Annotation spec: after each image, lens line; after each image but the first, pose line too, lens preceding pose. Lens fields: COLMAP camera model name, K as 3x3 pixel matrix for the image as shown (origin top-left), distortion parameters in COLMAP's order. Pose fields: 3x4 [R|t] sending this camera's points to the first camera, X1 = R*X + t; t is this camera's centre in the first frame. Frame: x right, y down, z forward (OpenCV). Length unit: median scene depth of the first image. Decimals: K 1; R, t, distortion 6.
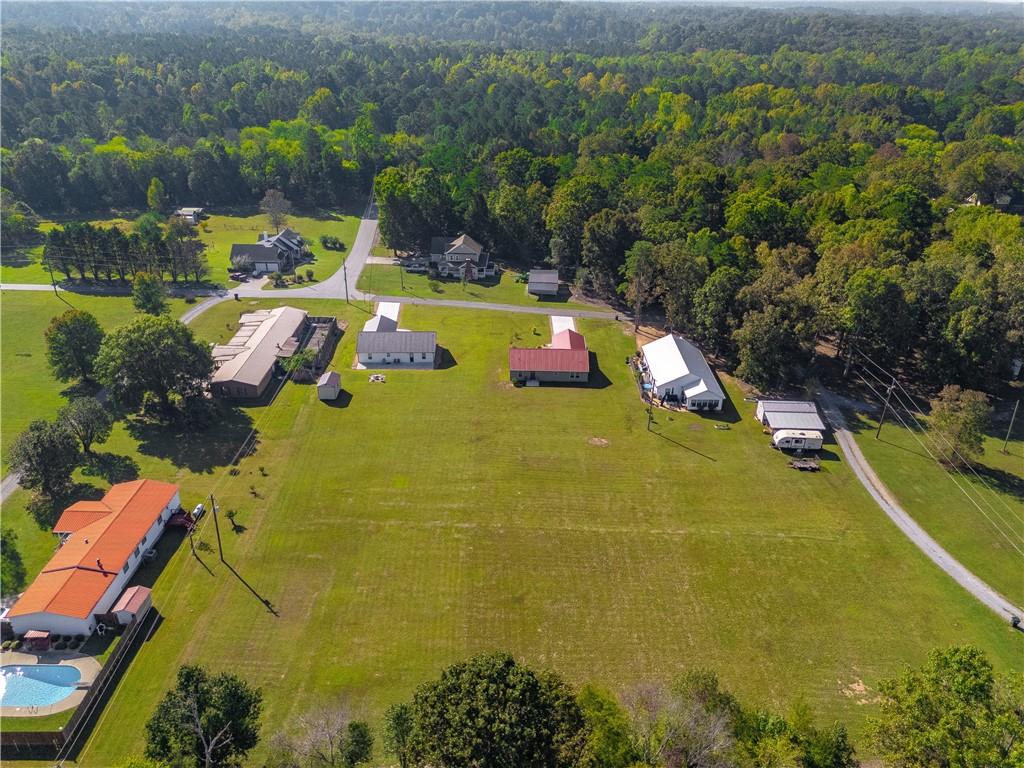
lens RADIAL K [[752.4, 0, 512.0], [0, 752.4, 384.0], [0, 0, 1]] dist [0.074261, -0.068949]
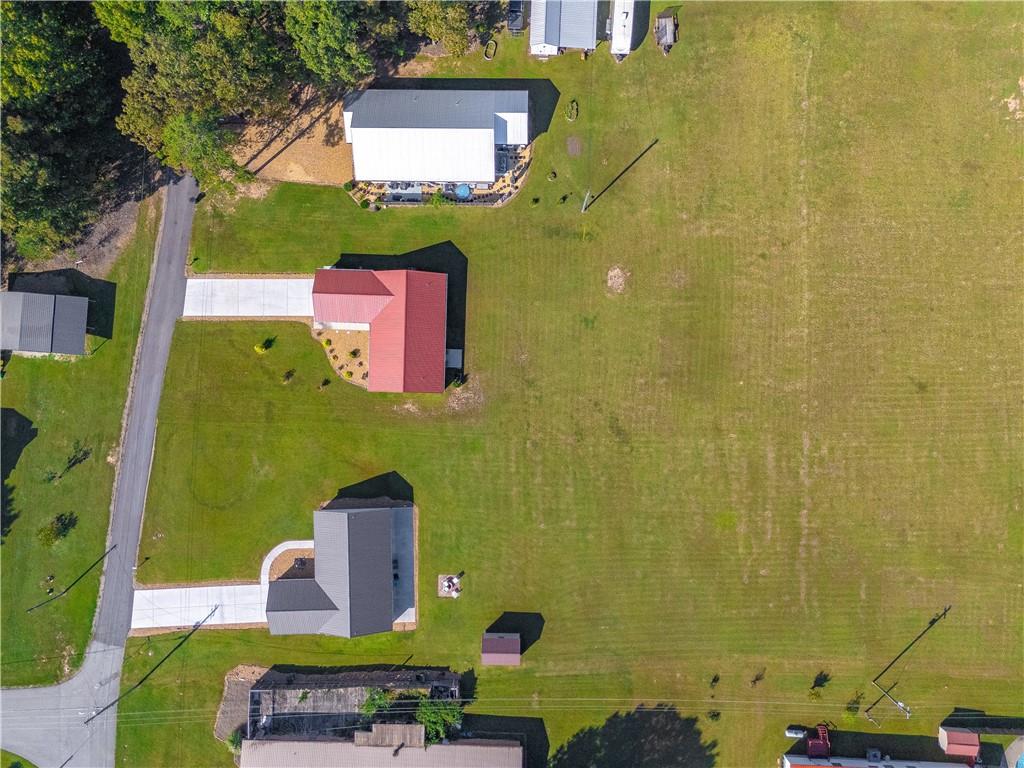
lens RADIAL K [[752.4, 0, 512.0], [0, 752.4, 384.0], [0, 0, 1]] dist [0.074261, -0.068949]
pose [[0.010002, -0.999822, -0.016007, 0.016697], [0.476038, -0.009316, 0.879375, -0.639652], [-0.879368, -0.016415, 0.475860, 0.686483]]
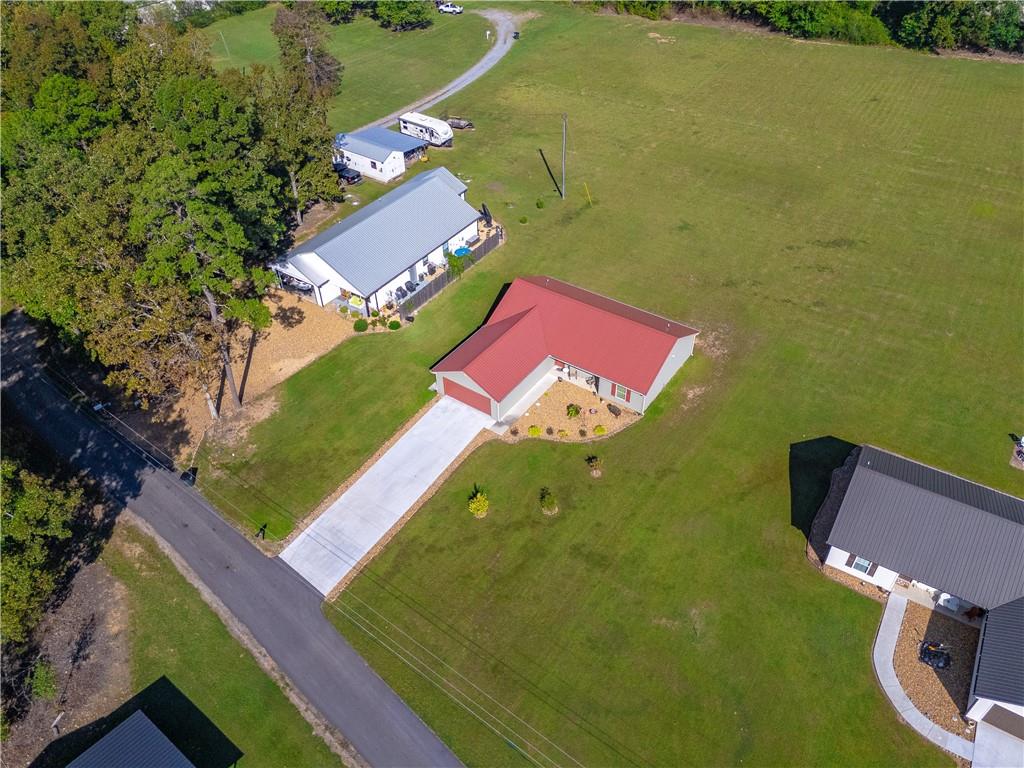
lens RADIAL K [[752.4, 0, 512.0], [0, 752.4, 384.0], [0, 0, 1]] dist [0.074261, -0.068949]
pose [[-0.830017, -0.373580, 0.414138, -0.118222], [0.252313, 0.410699, 0.876164, -0.462025], [-0.497403, 0.831724, -0.246628, 1.305620]]
